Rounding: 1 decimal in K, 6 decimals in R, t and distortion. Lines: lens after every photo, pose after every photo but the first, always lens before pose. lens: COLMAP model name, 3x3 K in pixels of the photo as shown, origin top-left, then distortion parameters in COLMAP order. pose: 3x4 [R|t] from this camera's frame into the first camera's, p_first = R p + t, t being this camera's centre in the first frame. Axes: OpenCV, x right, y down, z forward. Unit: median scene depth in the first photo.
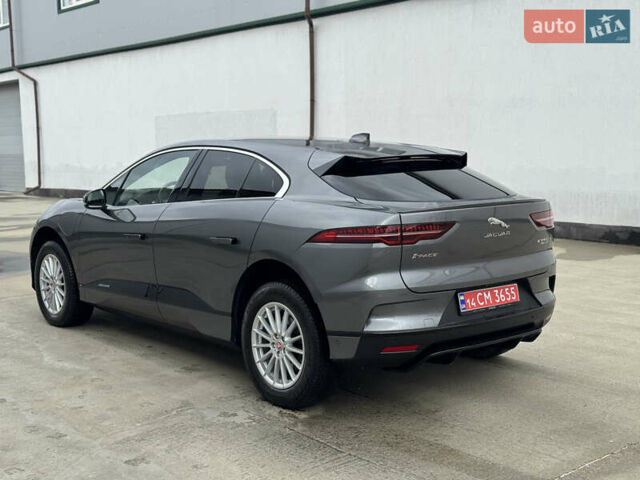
lens RADIAL K [[916.2, 0, 320.0], [0, 916.2, 240.0], [0, 0, 1]] dist [-0.002143, -0.004031]
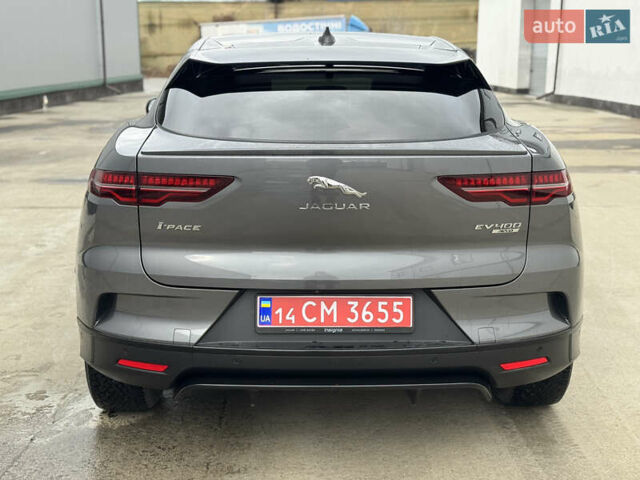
lens RADIAL K [[916.2, 0, 320.0], [0, 916.2, 240.0], [0, 0, 1]] dist [-0.002143, -0.004031]
pose [[0.773679, 0.143794, -0.617045, 0.535585], [-0.079572, 0.988247, 0.130526, -0.058452], [0.628561, -0.051886, 0.776027, 0.548235]]
